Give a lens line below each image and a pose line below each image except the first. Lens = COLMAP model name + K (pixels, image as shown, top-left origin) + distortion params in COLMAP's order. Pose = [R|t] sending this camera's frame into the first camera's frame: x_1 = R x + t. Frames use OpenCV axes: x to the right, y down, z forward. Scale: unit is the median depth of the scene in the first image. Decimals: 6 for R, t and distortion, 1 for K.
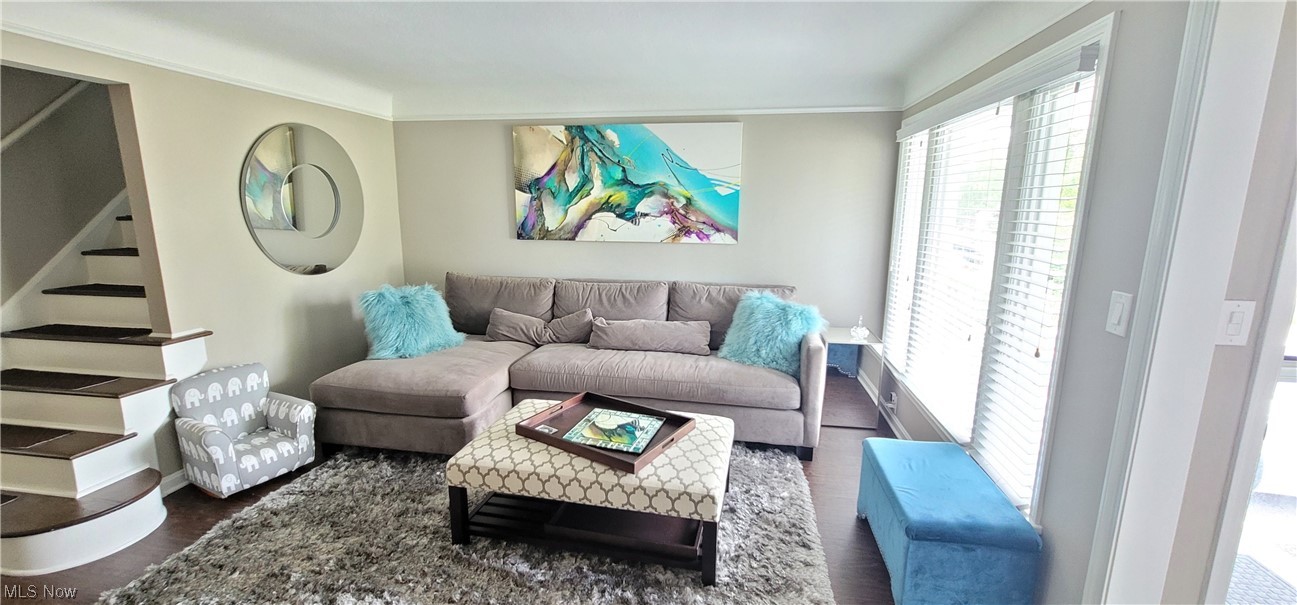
lens RADIAL K [[533.6, 0, 645.7], [0, 533.6, 299.5], [0, 0, 1]] dist [-0.000912, 0.000005]
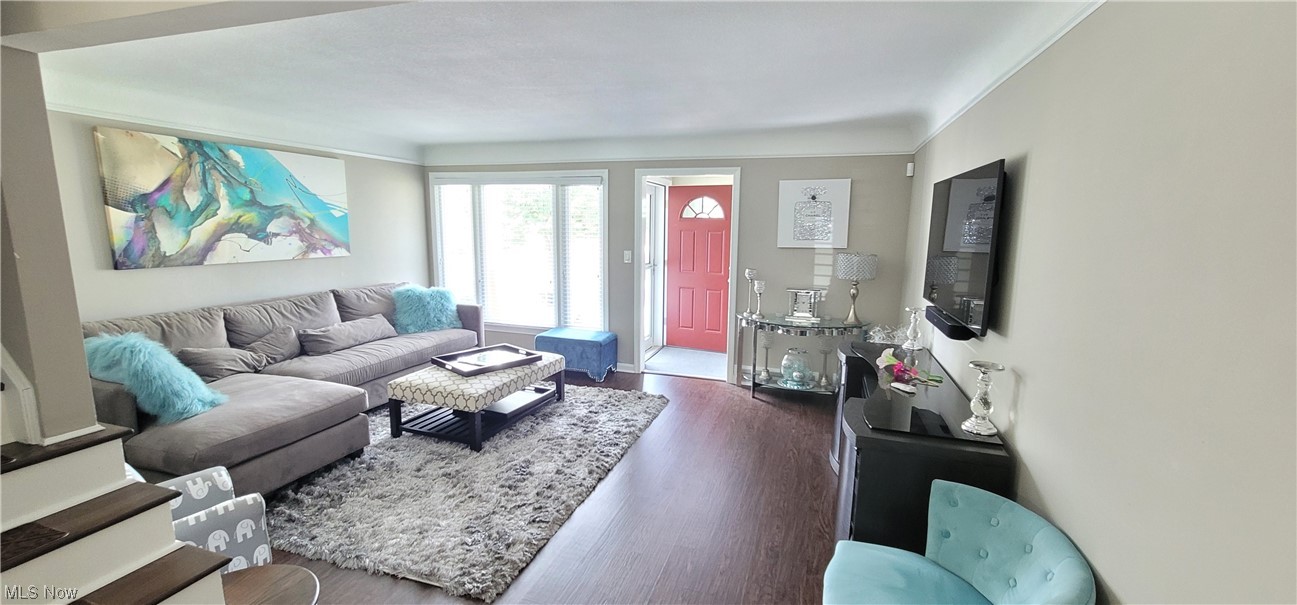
lens RADIAL K [[533.6, 0, 645.5], [0, 533.6, 307.1], [0, 0, 1]] dist [-0.000912, 0.000005]
pose [[0.139766, -0.157579, 0.977565, -0.954982], [0.165228, 0.977126, 0.133885, -0.038048], [-0.976302, 0.142809, 0.162606, 0.129508]]
